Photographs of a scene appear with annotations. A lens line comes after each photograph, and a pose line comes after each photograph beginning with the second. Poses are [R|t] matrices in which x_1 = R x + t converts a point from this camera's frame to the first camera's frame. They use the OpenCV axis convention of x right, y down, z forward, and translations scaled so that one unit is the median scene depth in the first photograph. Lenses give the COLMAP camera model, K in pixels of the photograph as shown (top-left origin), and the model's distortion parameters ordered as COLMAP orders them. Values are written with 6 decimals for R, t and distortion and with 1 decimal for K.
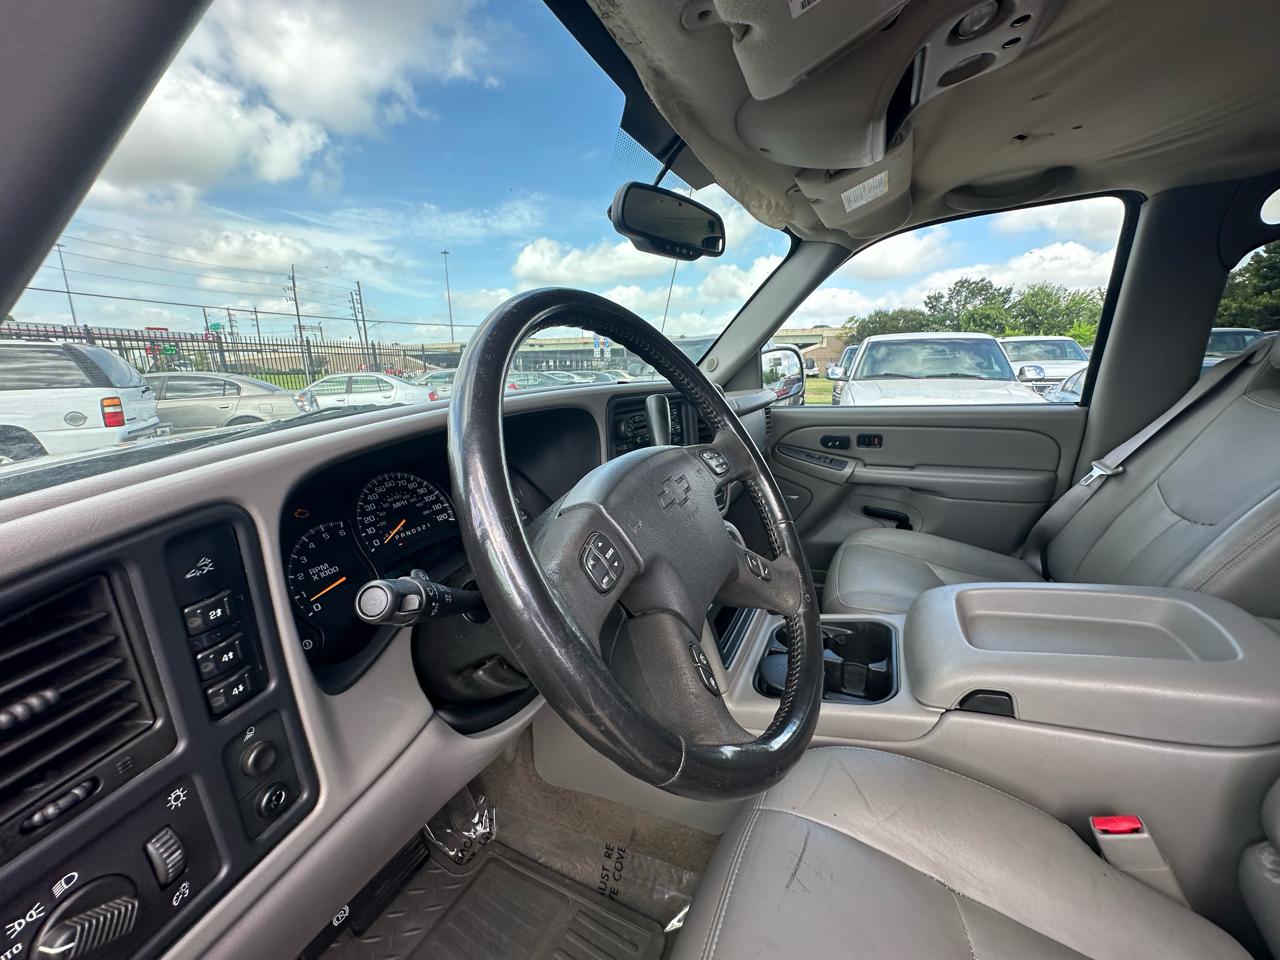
lens RADIAL K [[560.9, 0, 640.0], [0, 560.9, 480.0], [0, 0, 1]] dist [-0.006146, 0.000310]
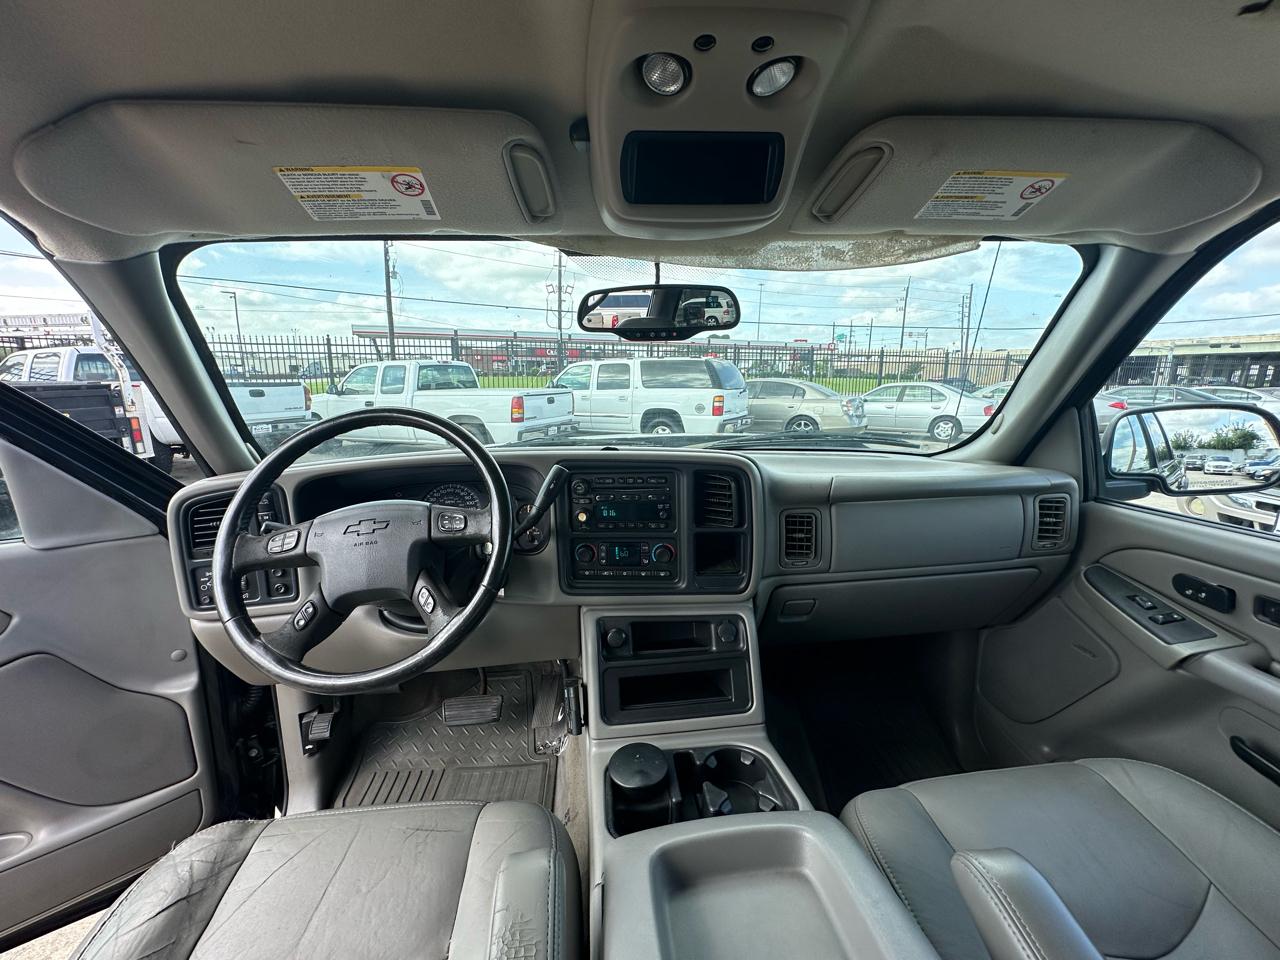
lens RADIAL K [[560.9, 0, 640.0], [0, 560.9, 480.0], [0, 0, 1]] dist [-0.006146, 0.000310]
pose [[0.449658, 0.193011, -0.872098, 0.293913], [-0.181488, 0.975749, 0.122374, -0.074485], [0.874568, 0.103249, 0.473783, 0.136766]]
